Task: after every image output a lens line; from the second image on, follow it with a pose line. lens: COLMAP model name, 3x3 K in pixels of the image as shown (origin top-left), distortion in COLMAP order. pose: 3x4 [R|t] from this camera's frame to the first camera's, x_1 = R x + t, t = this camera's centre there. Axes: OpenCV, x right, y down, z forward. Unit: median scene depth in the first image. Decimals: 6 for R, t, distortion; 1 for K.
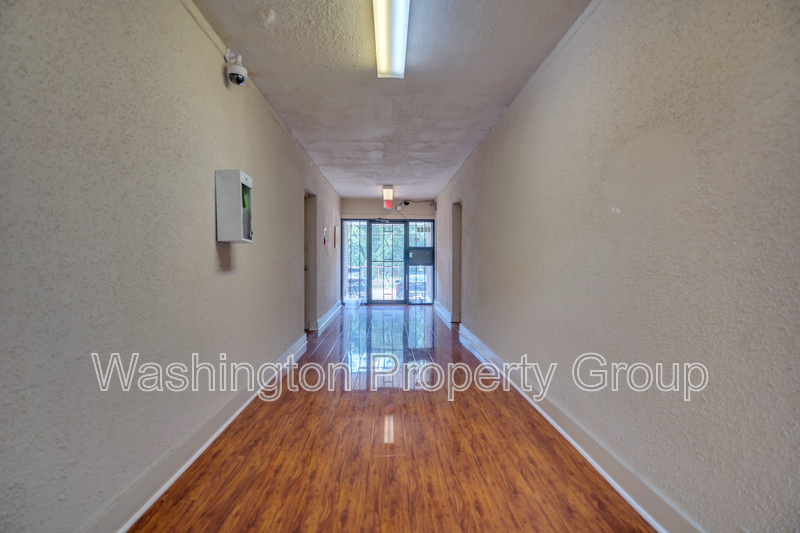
lens RADIAL K [[379.0, 0, 399.6], [0, 379.0, 264.8], [0, 0, 1]] dist [-0.001286, 0.000363]
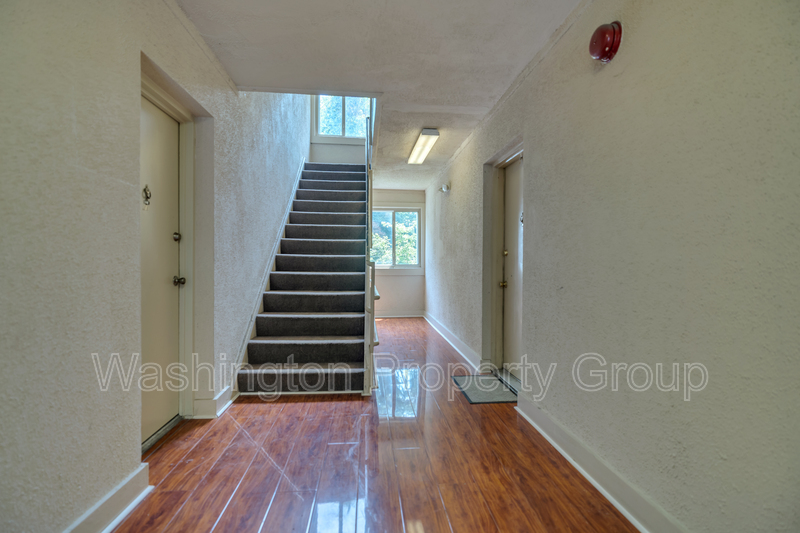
lens RADIAL K [[379.0, 0, 399.0], [0, 379.0, 263.7], [0, 0, 1]] dist [-0.001286, 0.000363]
pose [[-0.998554, -0.008234, -0.053122, -0.005880], [-0.009328, 0.999749, 0.020388, -0.025571], [0.052941, 0.020854, -0.998380, 1.805312]]
